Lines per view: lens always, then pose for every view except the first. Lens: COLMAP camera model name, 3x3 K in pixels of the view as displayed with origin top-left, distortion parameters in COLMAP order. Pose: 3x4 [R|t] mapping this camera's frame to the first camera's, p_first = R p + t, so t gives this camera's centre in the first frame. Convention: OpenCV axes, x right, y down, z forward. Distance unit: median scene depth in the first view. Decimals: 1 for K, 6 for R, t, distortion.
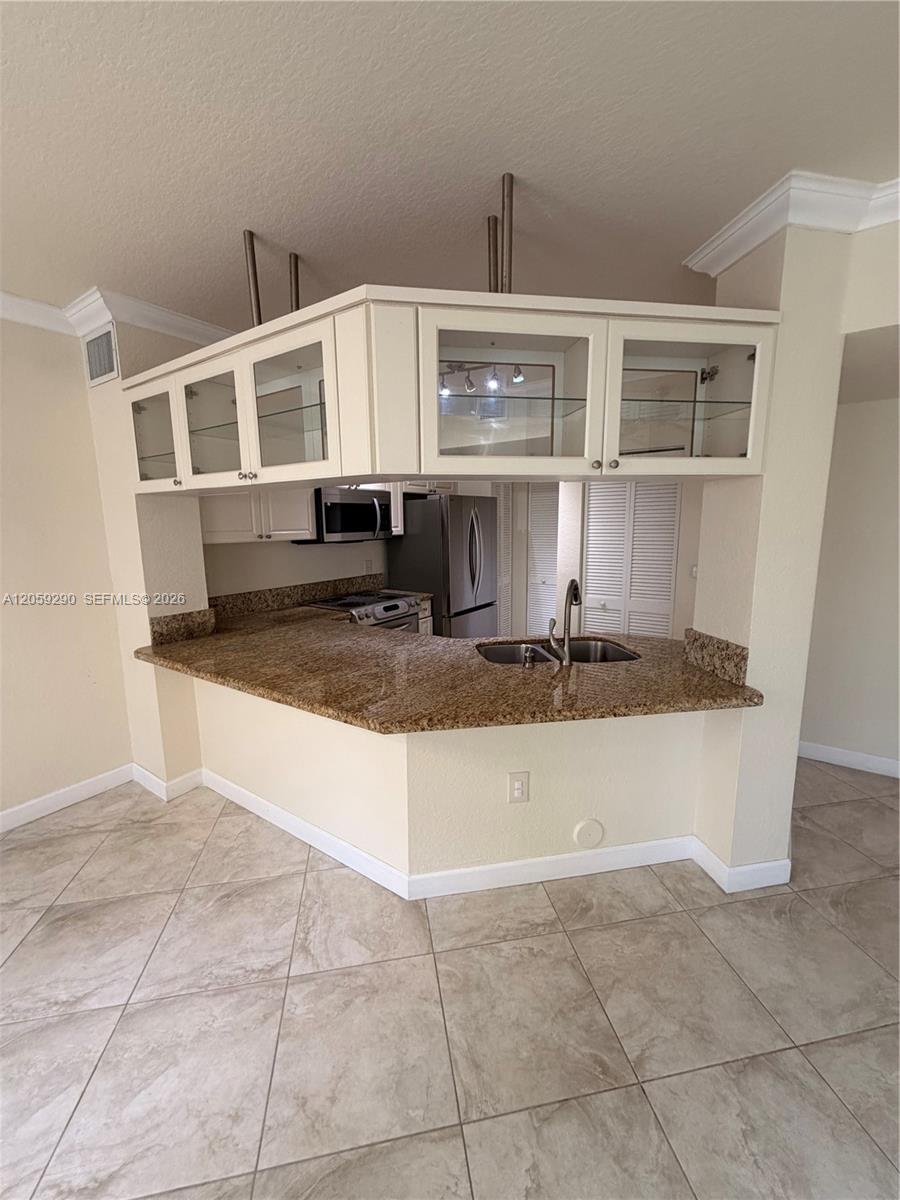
lens RADIAL K [[480.4, 0, 448.9], [0, 480.4, 596.4], [0, 0, 1]] dist [0.001423, 0.000042]
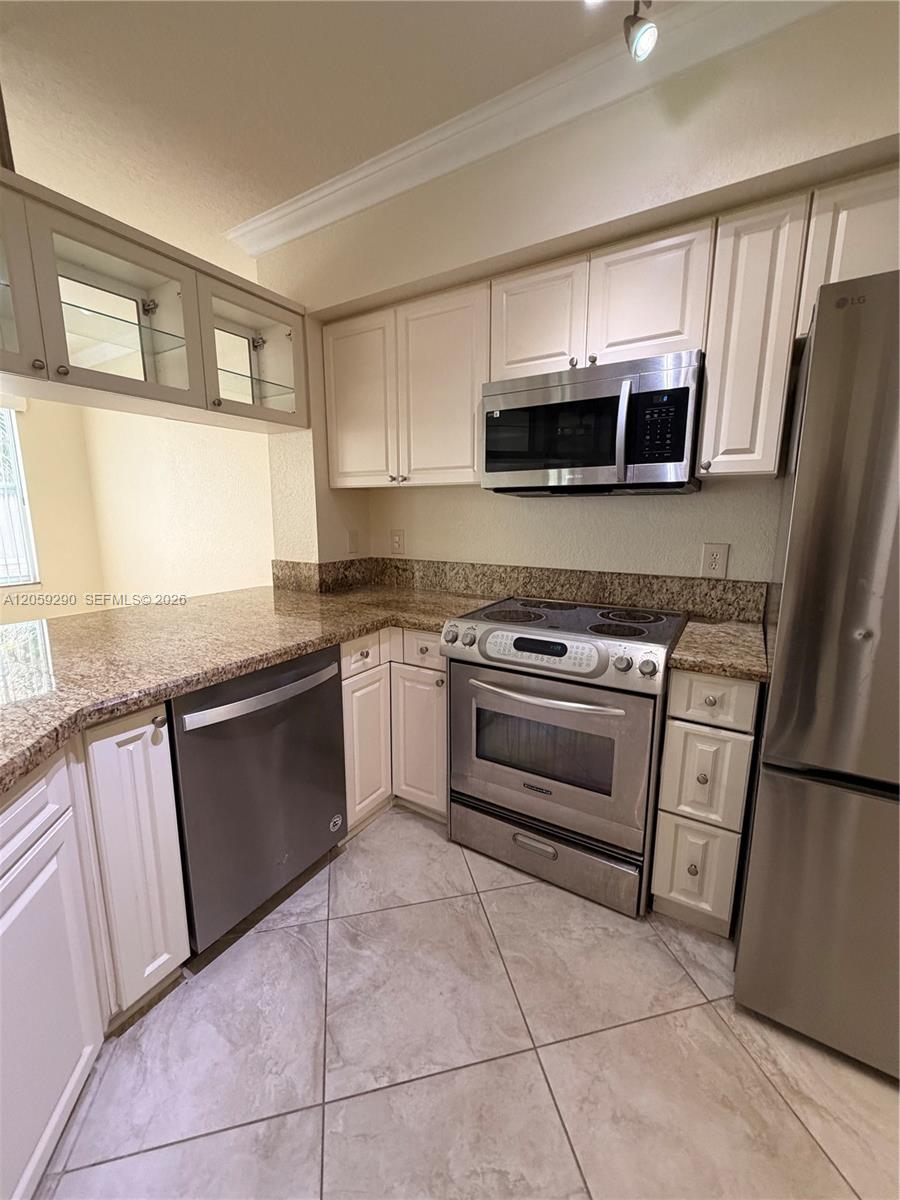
lens RADIAL K [[480.4, 0, 448.9], [0, 480.4, 596.4], [0, 0, 1]] dist [0.001423, 0.000042]
pose [[0.048720, 0.184899, -0.981549, 0.287250], [-0.160638, 0.971374, 0.175009, -0.081970], [0.985810, 0.149148, 0.077027, 0.924022]]
